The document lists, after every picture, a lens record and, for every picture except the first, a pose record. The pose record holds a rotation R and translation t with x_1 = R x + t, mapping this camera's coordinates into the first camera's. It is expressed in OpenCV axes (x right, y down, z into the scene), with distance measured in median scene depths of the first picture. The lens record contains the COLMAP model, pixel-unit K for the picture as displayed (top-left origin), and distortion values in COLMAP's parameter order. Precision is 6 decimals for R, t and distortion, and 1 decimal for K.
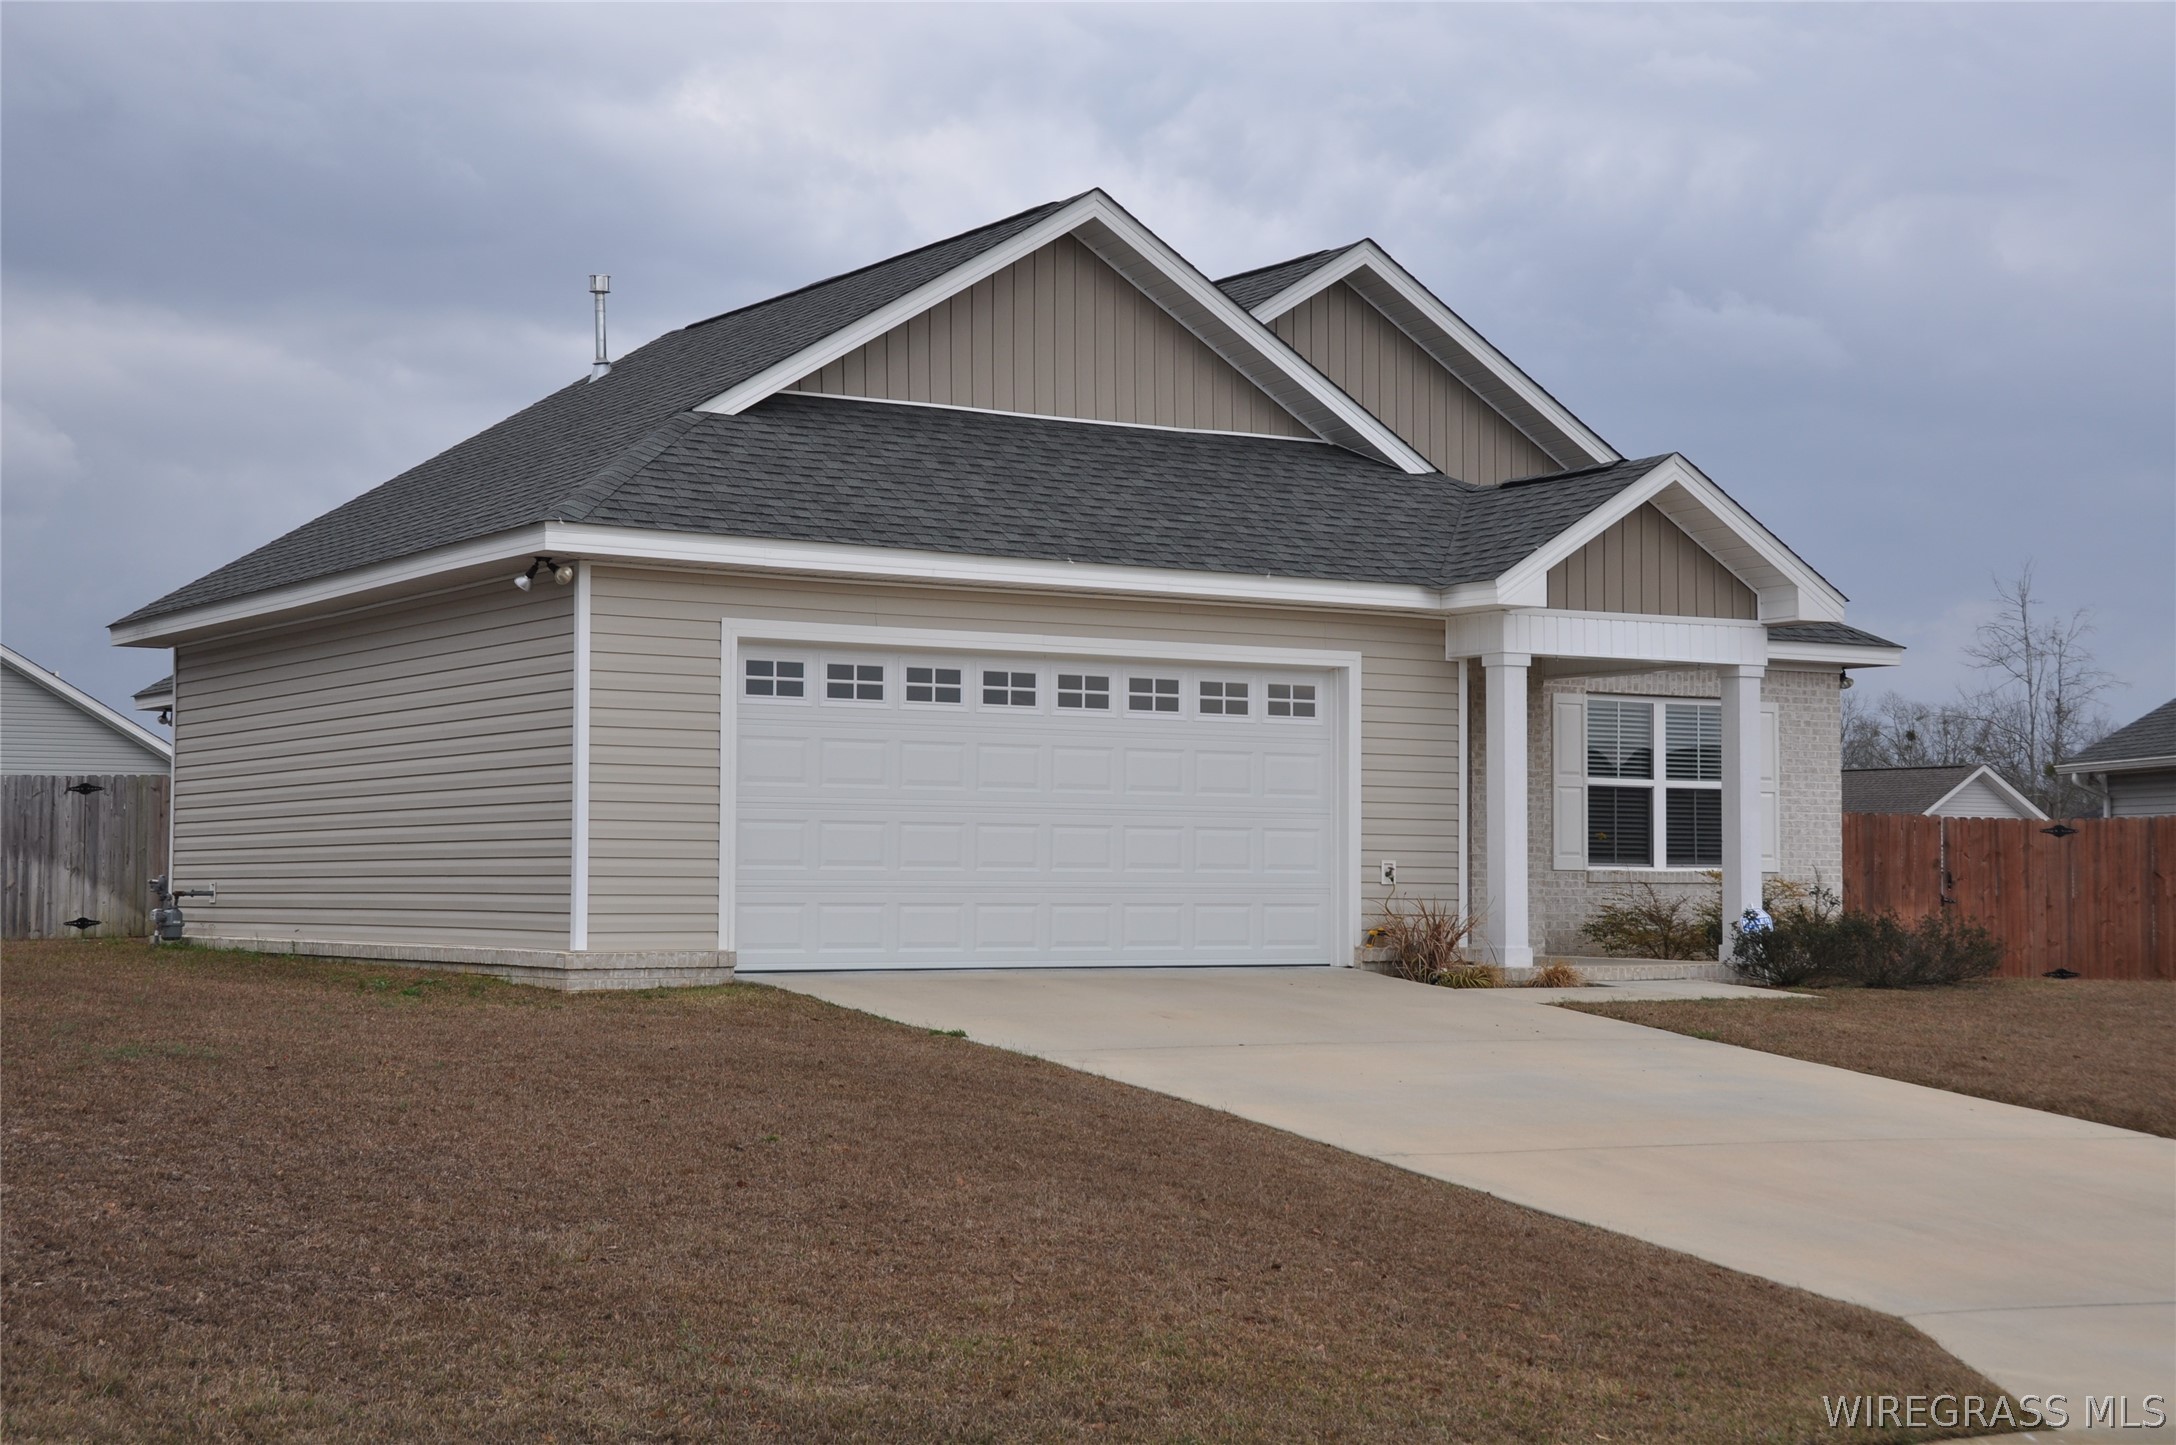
lens RADIAL K [[3119.9, 0, 1095.5], [0, 3119.9, 723.9], [0, 0, 1]] dist [0.207703, 0.000000]
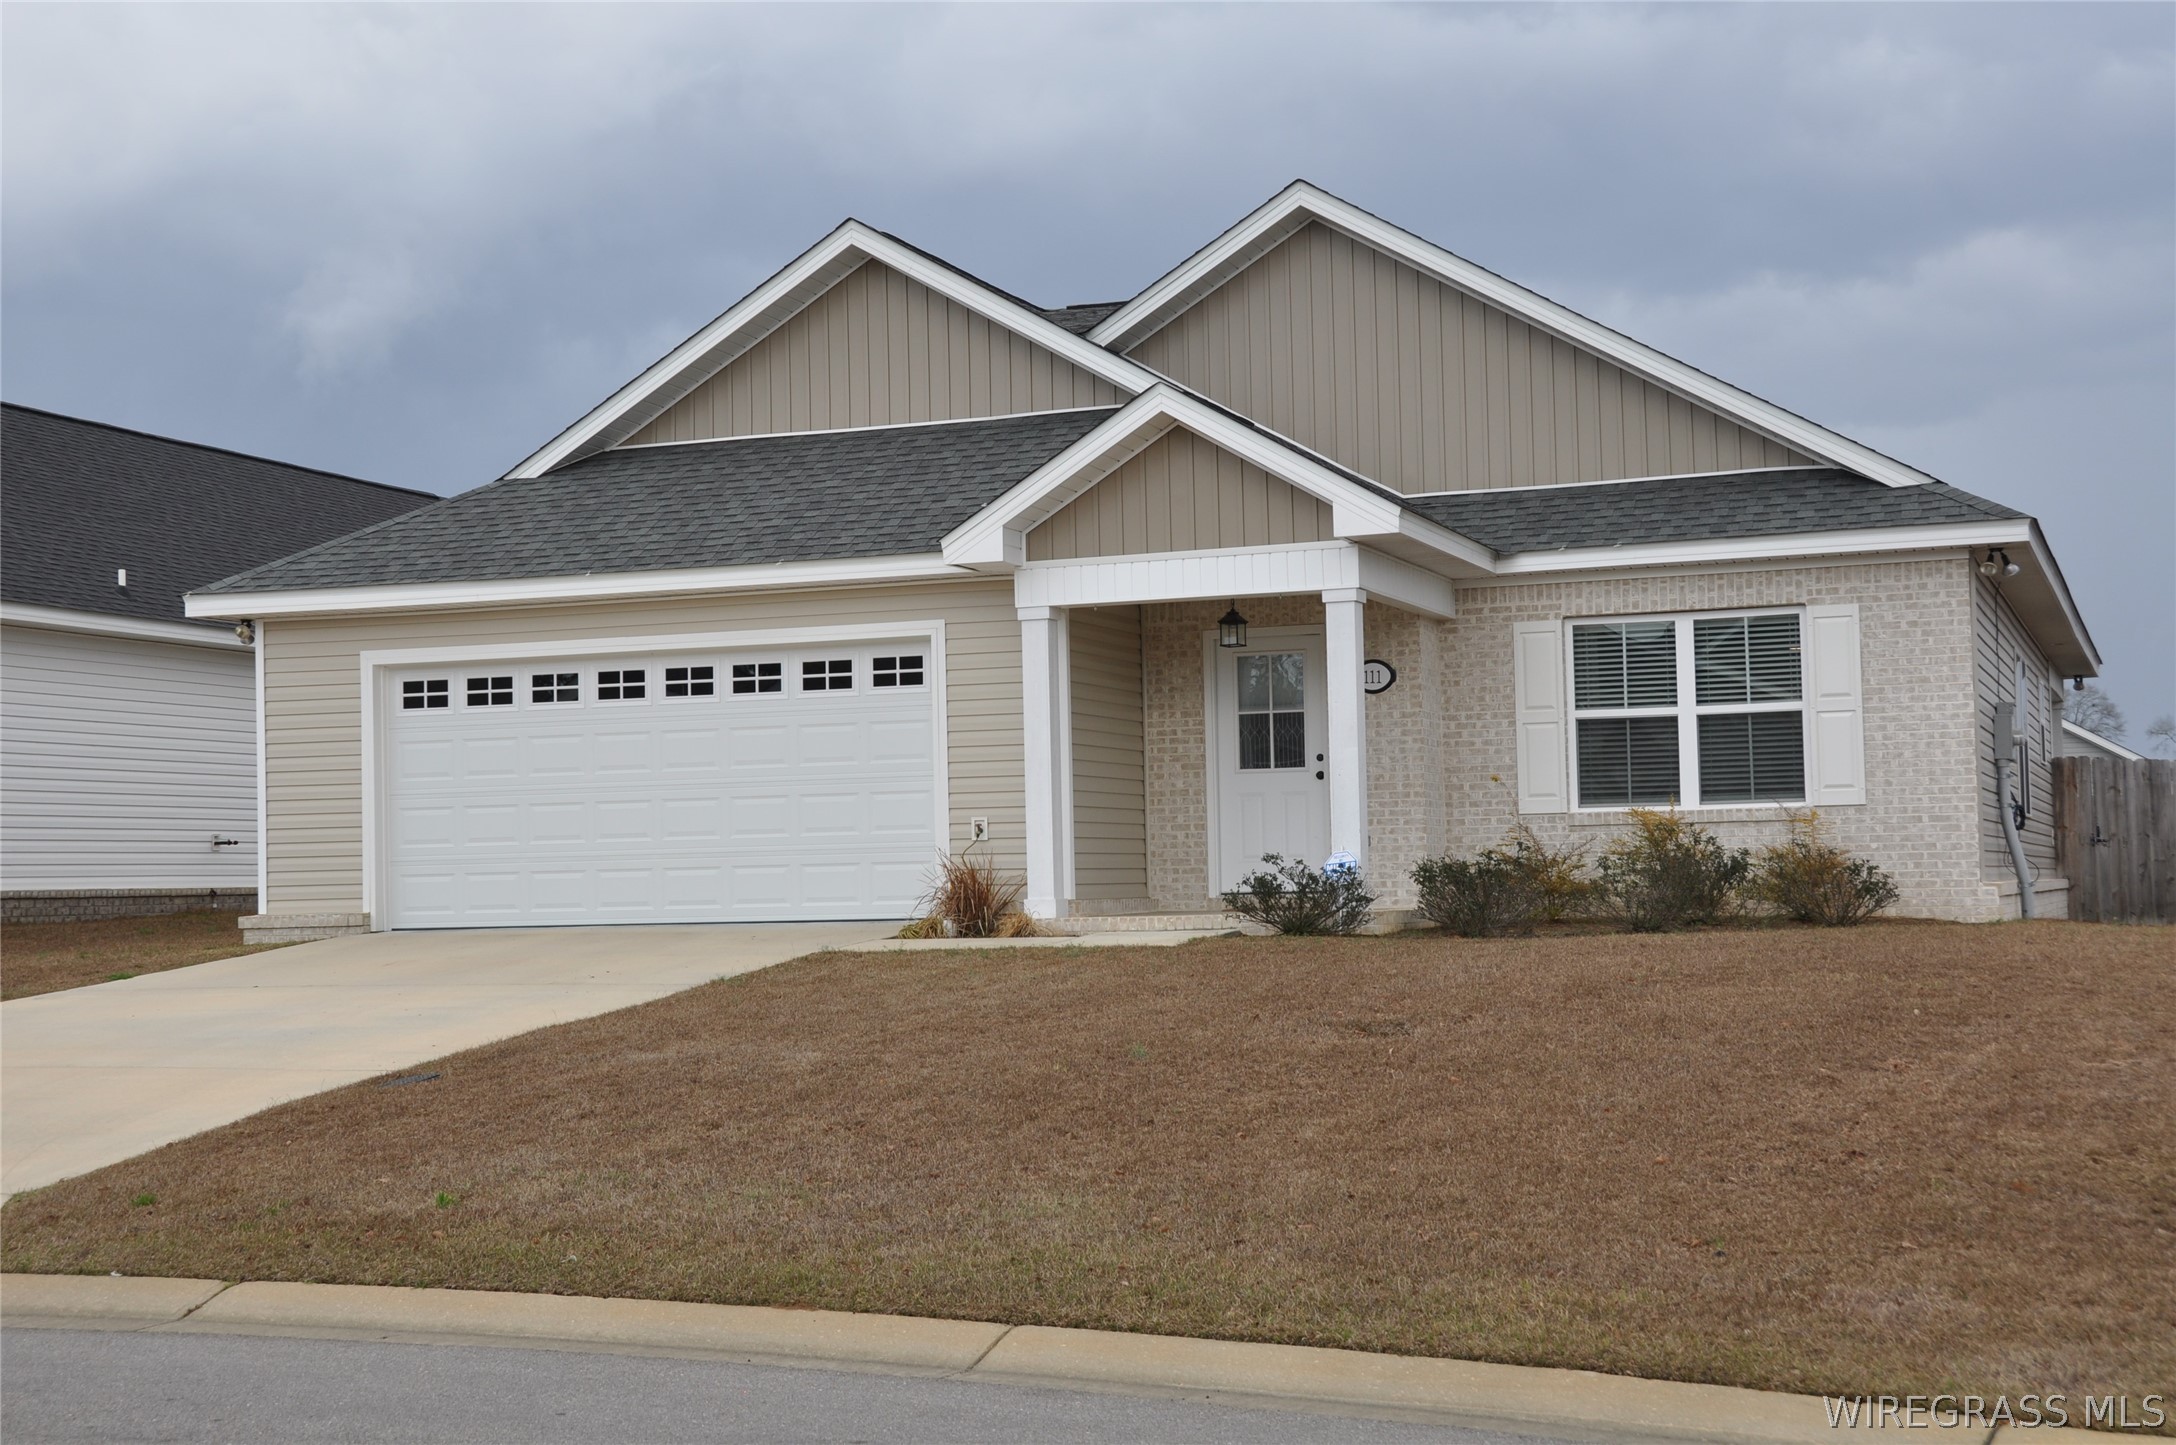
lens RADIAL K [[3021.6, 0, 1079.8], [0, 3021.6, 674.5], [0, 0, 1]] dist [0.146714, 0.000000]
pose [[0.606391, -0.068847, -0.792180, 0.912898], [0.066055, 0.997163, -0.036099, 0.034639], [0.792418, -0.030437, 0.609219, 0.418773]]
